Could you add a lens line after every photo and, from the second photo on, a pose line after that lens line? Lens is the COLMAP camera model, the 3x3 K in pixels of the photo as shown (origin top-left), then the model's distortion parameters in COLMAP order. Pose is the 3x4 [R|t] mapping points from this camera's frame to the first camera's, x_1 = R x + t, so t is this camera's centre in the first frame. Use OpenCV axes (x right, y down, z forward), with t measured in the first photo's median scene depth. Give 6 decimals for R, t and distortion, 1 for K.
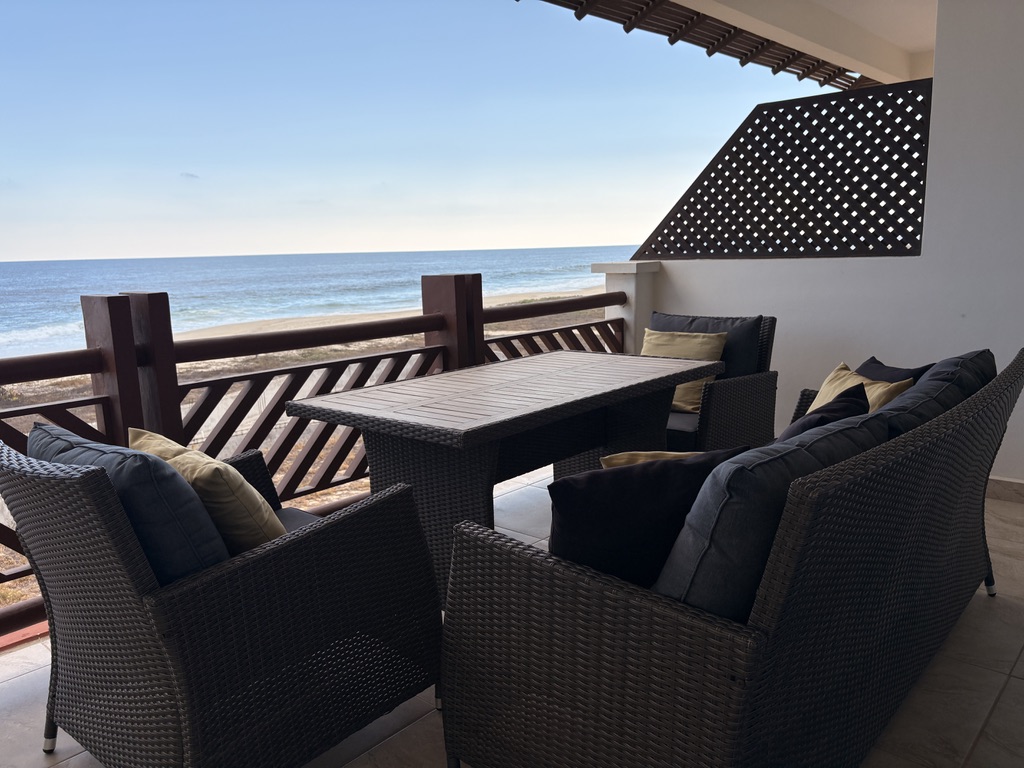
lens RADIAL K [[778.0, 0, 521.0], [0, 778.0, 388.4], [0, 0, 1]] dist [0.042720, -0.043775]
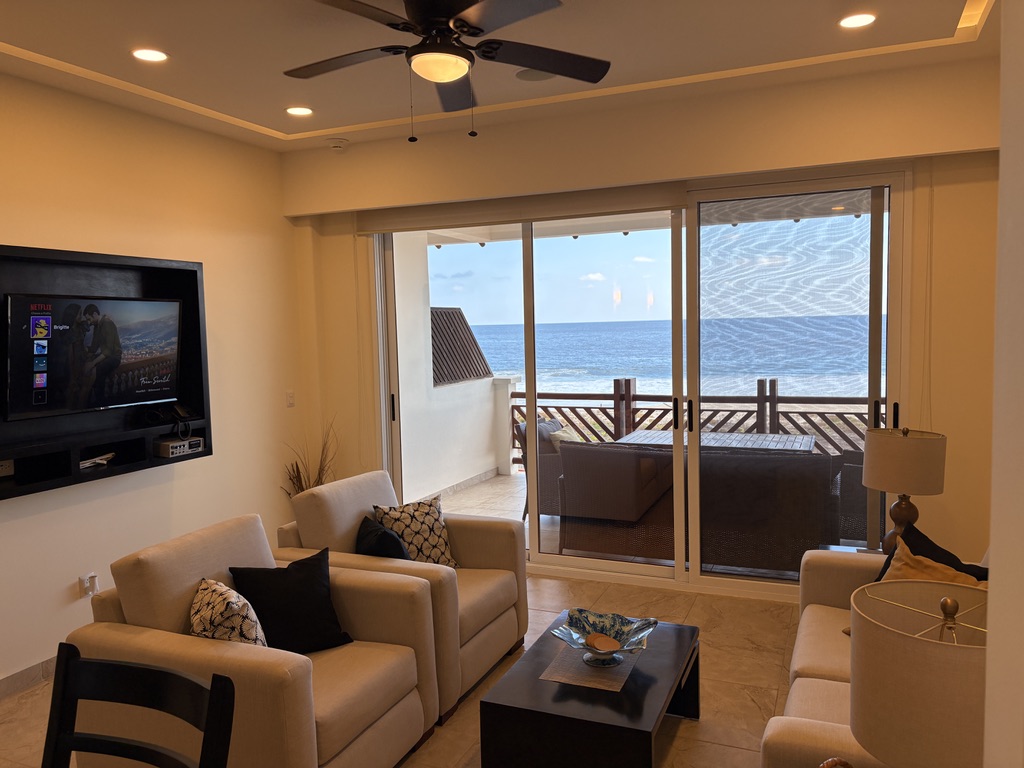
lens RADIAL K [[778.0, 0, 511.3], [0, 778.0, 382.9], [0, 0, 1]] dist [0.042720, -0.043775]
pose [[0.303708, 0.098432, -0.947667, 2.402618], [-0.146981, 0.987583, 0.055474, -0.205851], [0.941360, 0.122441, 0.314404, -0.494935]]
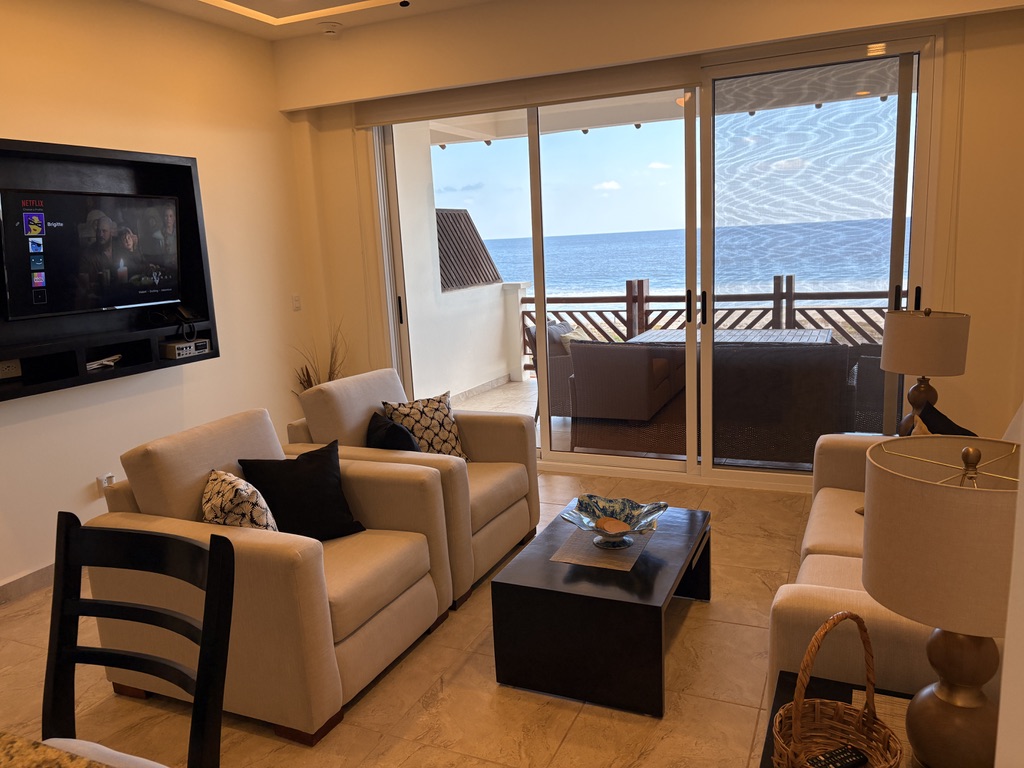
lens RADIAL K [[778.0, 0, 507.0], [0, 778.0, 385.0], [0, 0, 1]] dist [0.042720, -0.043775]
pose [[0.284853, 0.194895, -0.938549, 2.383310], [-0.122722, 0.978470, 0.165938, -0.156614], [0.950683, 0.067913, 0.302638, -0.468698]]
